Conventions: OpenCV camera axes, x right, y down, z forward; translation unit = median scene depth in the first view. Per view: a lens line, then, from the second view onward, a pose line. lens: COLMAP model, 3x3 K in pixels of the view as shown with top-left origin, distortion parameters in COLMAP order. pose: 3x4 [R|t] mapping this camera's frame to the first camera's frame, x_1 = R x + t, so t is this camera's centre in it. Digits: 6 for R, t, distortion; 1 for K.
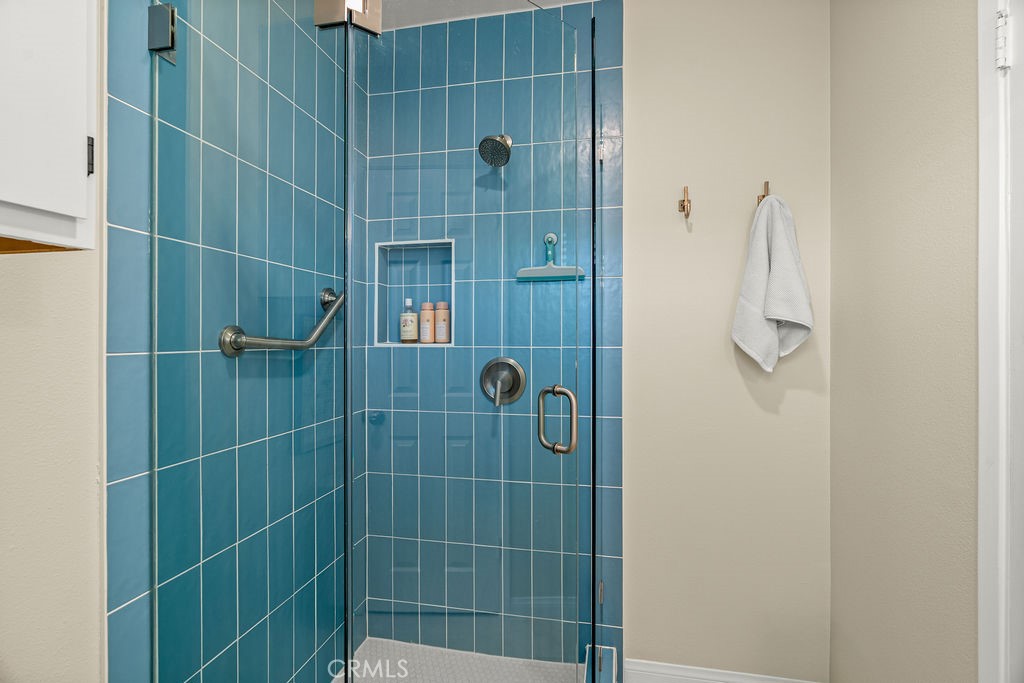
lens RADIAL K [[473.4, 0, 508.7], [0, 473.4, 334.5], [0, 0, 1]] dist [-0.001105, 0.000293]
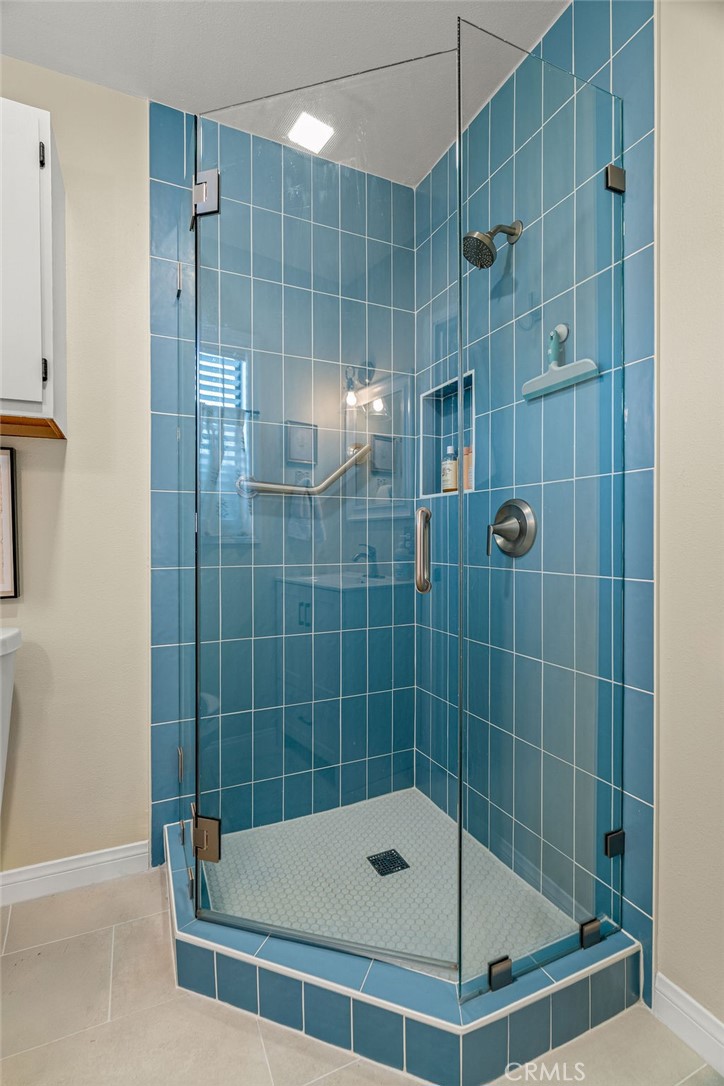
lens RADIAL K [[500.9, 0, 360.4], [0, 500.9, 531.4], [0, 0, 1]] dist [-0.006040, -0.000727]
pose [[0.595387, -0.011852, -0.803351, 0.511654], [0.008863, 0.999927, -0.008184, 0.106704], [0.803390, -0.002248, 0.595449, 0.282151]]
